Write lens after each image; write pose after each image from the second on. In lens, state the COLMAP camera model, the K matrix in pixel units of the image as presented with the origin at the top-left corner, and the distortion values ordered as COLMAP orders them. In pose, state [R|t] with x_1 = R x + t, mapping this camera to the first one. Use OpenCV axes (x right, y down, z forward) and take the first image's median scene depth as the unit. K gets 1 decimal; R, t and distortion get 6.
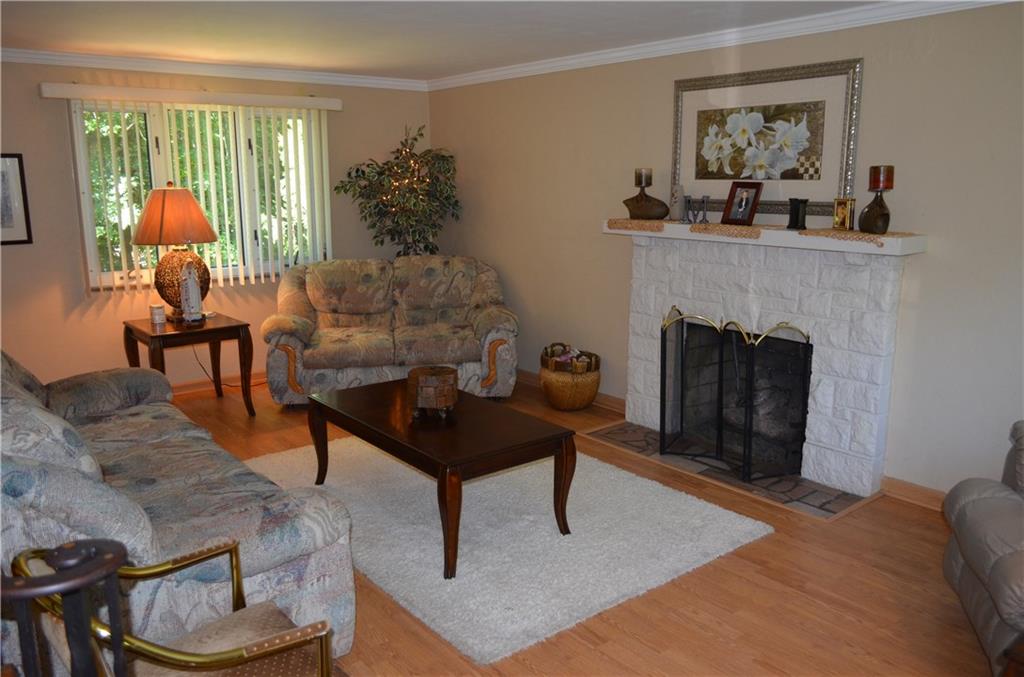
lens RADIAL K [[810.5, 0, 515.9], [0, 810.5, 341.3], [0, 0, 1]] dist [0.009287, 0.001606]
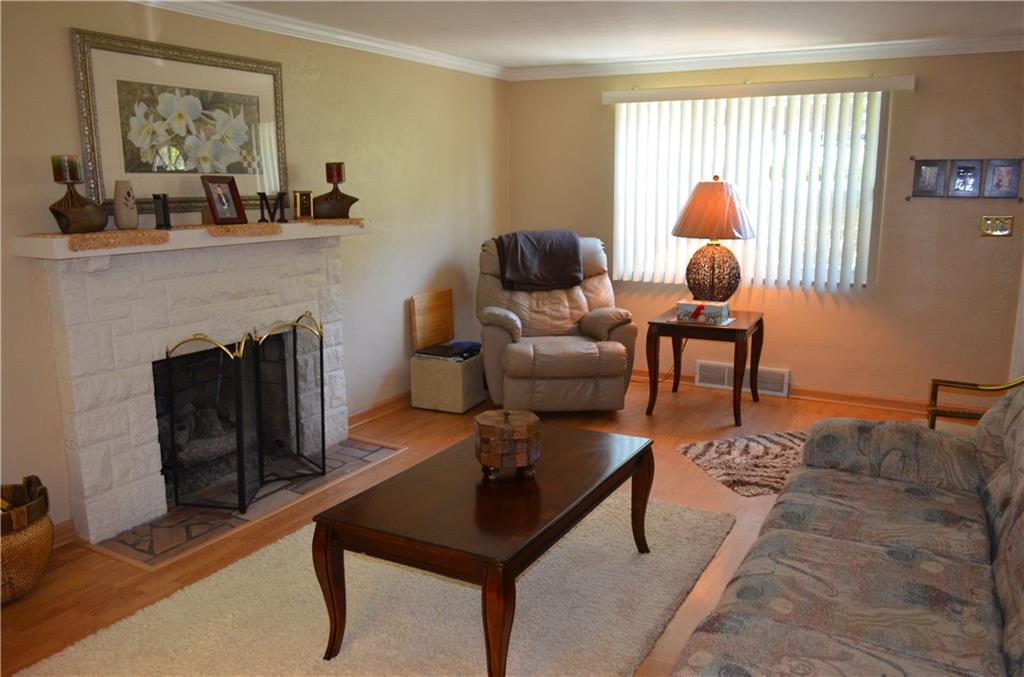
lens RADIAL K [[810.5, 0, 515.7], [0, 810.5, 332.9], [0, 0, 1]] dist [0.009287, 0.001606]
pose [[-0.383256, -0.174044, 0.907096, -0.656364], [0.183539, 0.948151, 0.259468, -0.200094], [-0.905223, 0.265931, -0.331440, 1.023623]]
